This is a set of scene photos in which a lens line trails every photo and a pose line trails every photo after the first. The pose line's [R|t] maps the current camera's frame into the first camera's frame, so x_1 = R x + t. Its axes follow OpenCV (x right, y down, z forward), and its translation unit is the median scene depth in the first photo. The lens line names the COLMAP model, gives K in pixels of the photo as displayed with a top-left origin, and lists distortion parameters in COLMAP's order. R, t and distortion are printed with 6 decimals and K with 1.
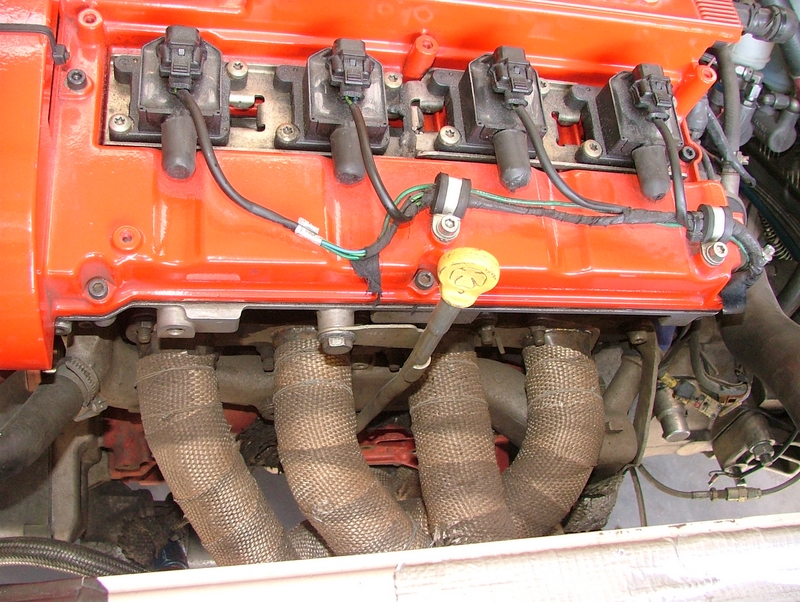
lens RADIAL K [[873.1, 0, 398.5], [0, 873.1, 322.3], [0, 0, 1]] dist [-0.205385, 0.245855]
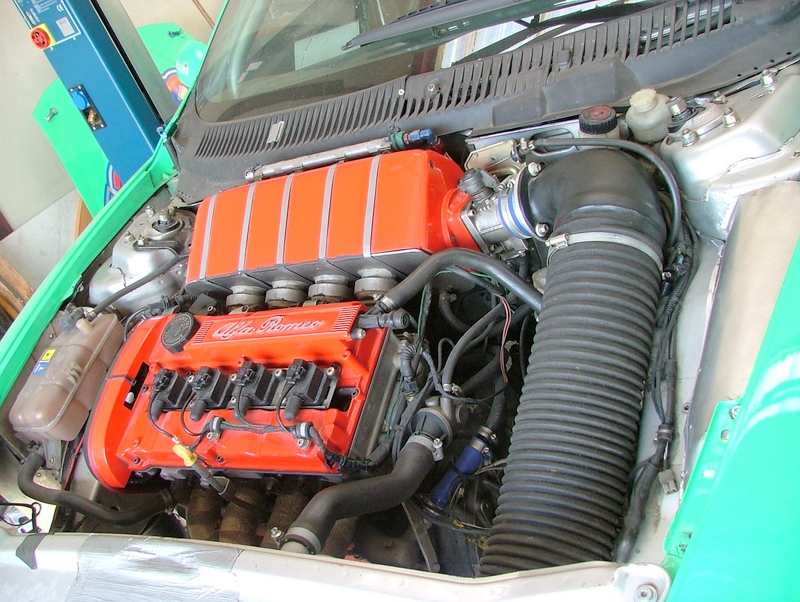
lens RADIAL K [[873.1, 0, 398.5], [0, 873.1, 322.3], [0, 0, 1]] dist [-0.205385, 0.245855]
pose [[0.680025, -0.130366, -0.721506, 2.218951], [-0.051484, 0.973146, -0.224358, 0.099989], [0.731379, 0.189715, 0.655052, -0.320489]]
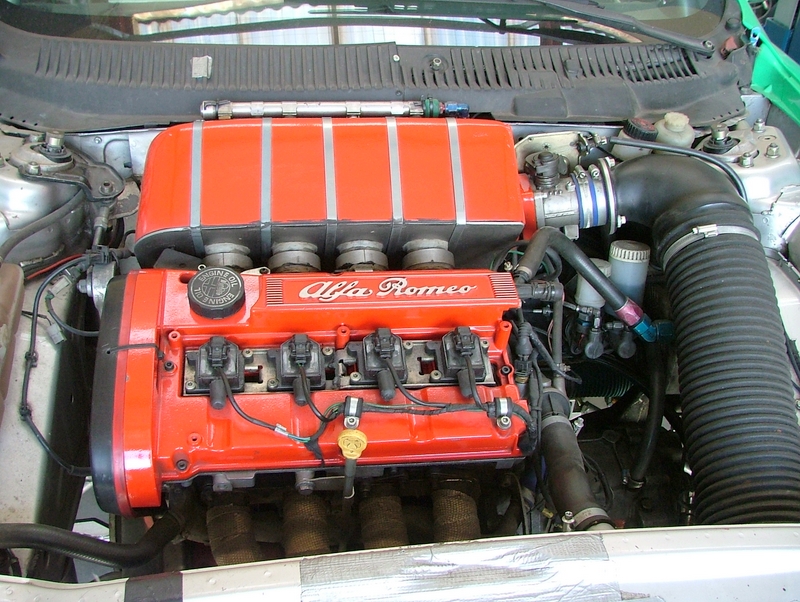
lens RADIAL K [[873.1, 0, 398.5], [0, 873.1, 322.3], [0, 0, 1]] dist [-0.205385, 0.245855]
pose [[0.989786, -0.105706, -0.095652, 0.360287], [0.076157, 0.959269, -0.272034, 0.210050], [0.120512, 0.261971, 0.957522, -0.910626]]
